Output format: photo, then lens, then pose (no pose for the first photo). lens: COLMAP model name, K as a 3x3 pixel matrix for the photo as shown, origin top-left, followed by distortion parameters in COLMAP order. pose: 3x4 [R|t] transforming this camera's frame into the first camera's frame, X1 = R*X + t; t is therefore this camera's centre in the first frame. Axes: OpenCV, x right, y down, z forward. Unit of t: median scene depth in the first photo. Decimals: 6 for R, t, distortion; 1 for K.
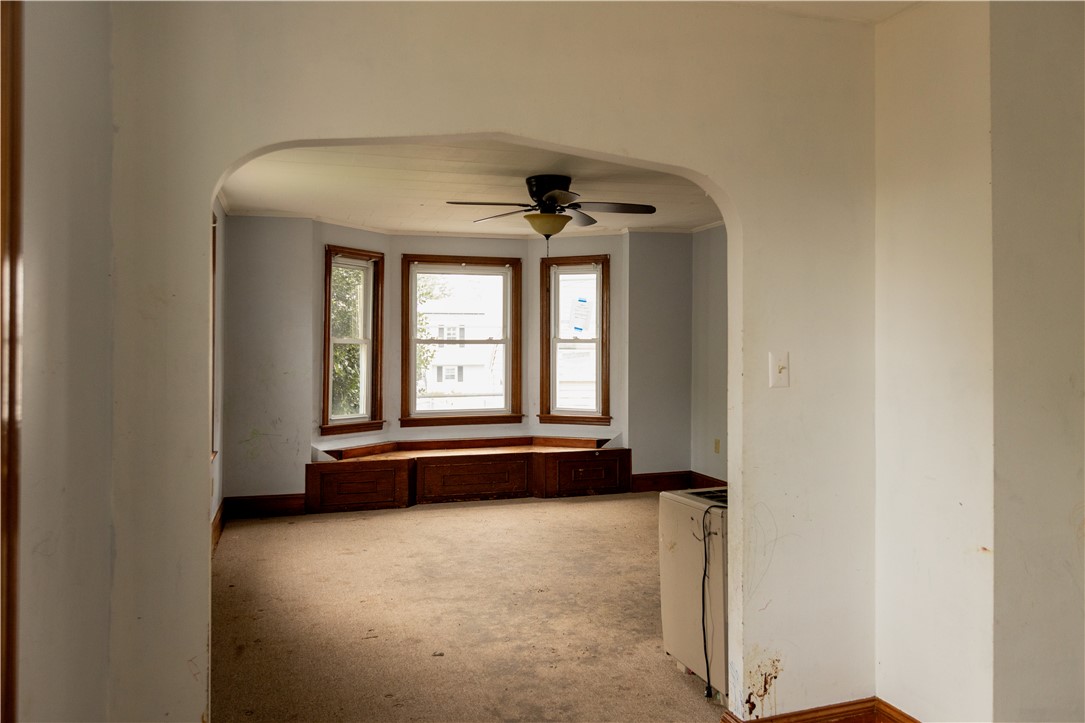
lens RADIAL K [[811.9, 0, 537.7], [0, 811.9, 330.6], [0, 0, 1]] dist [-0.000584, 0.000285]
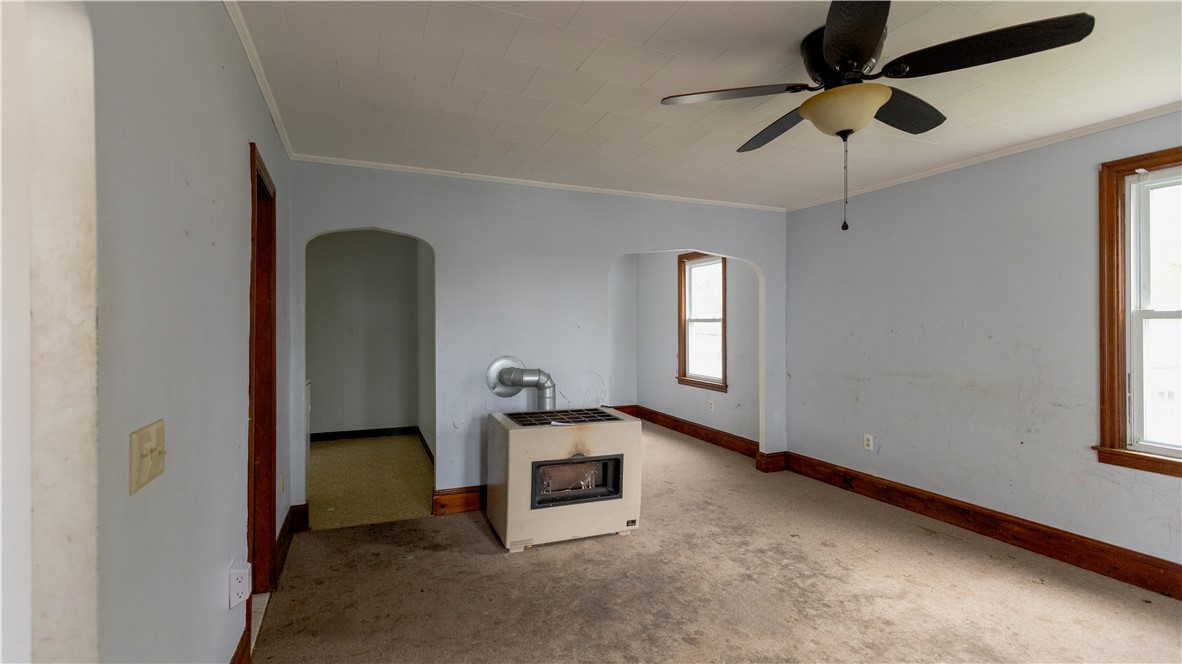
lens RADIAL K [[531.0, 0, 593.4], [0, 531.0, 324.5], [0, 0, 1]] dist [-0.000503, -0.000056]
pose [[-0.994846, 0.005790, -0.101234, 0.164475], [0.006906, 0.999919, -0.010683, 0.017211], [0.101163, -0.011327, -0.994805, 0.965366]]
